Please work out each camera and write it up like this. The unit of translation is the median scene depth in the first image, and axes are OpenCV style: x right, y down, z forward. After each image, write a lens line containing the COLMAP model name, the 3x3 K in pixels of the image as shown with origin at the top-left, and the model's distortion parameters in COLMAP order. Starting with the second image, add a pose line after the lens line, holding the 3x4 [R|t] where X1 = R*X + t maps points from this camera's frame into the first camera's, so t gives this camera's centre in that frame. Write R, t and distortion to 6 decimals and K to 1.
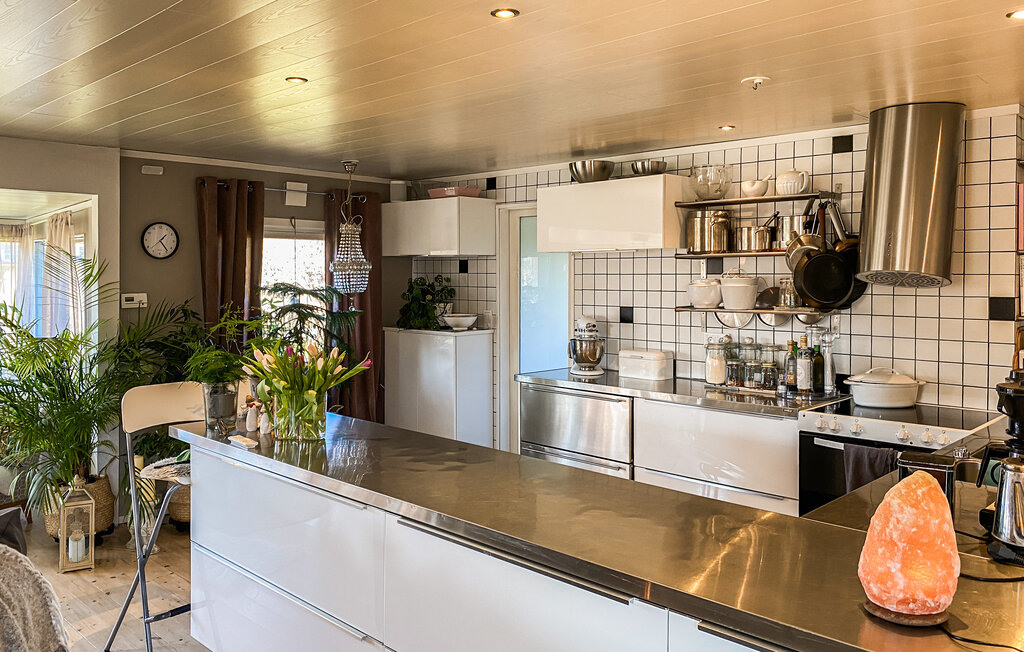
lens RADIAL K [[808.8, 0, 511.4], [0, 808.8, 287.8], [0, 0, 1]] dist [0.004174, -0.004496]
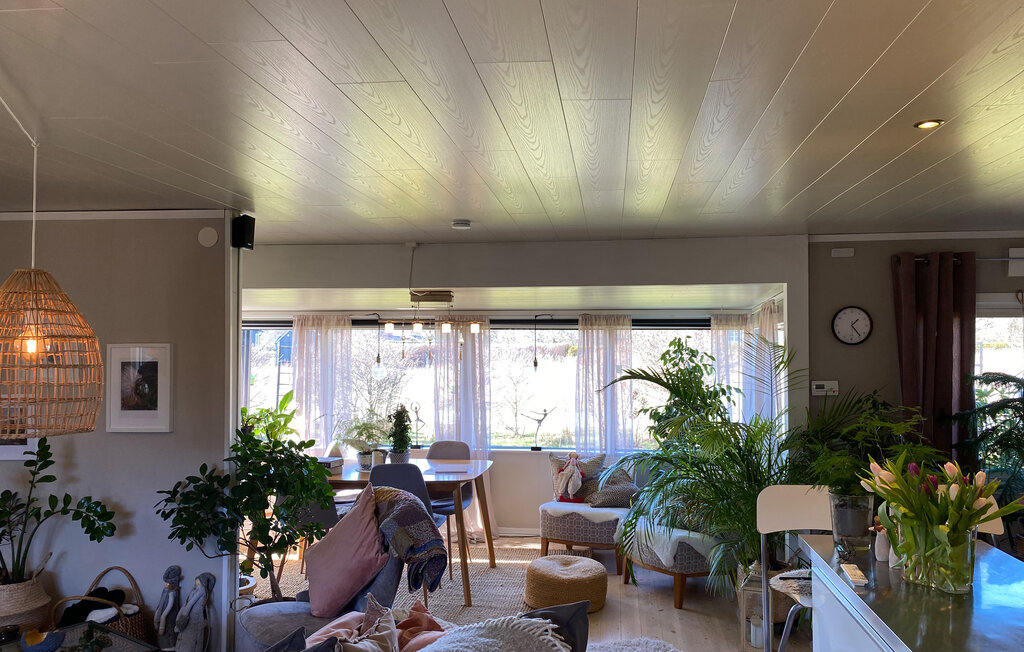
lens RADIAL K [[771.8, 0, 512.0], [0, 771.8, 326.0], [0, 0, 1]] dist [0.003236, -0.003733]
pose [[0.598204, -0.033383, -0.800648, 0.066200], [-0.006736, 0.998887, -0.046682, -0.015596], [0.801315, 0.033318, 0.597314, 0.168964]]
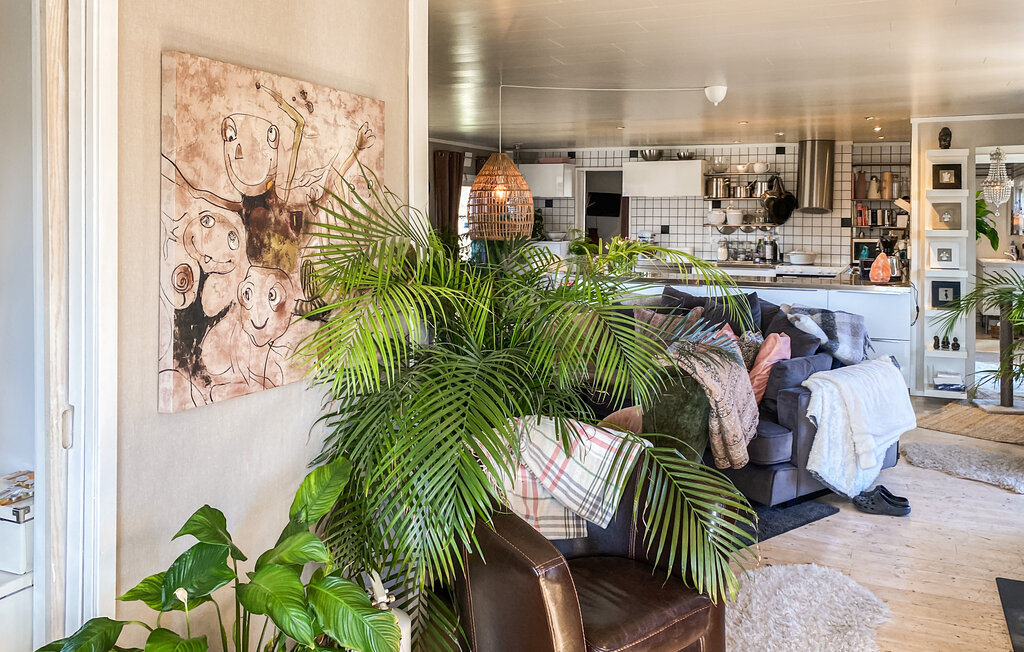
lens RADIAL K [[859.9, 0, 552.2], [0, 859.9, 238.8], [0, 0, 1]] dist [0.004819, 0.001148]
pose [[0.931434, -0.011929, 0.363715, -1.041938], [0.004736, 0.999775, 0.020663, 0.014813], [-0.363879, -0.017523, 0.931281, -0.988777]]
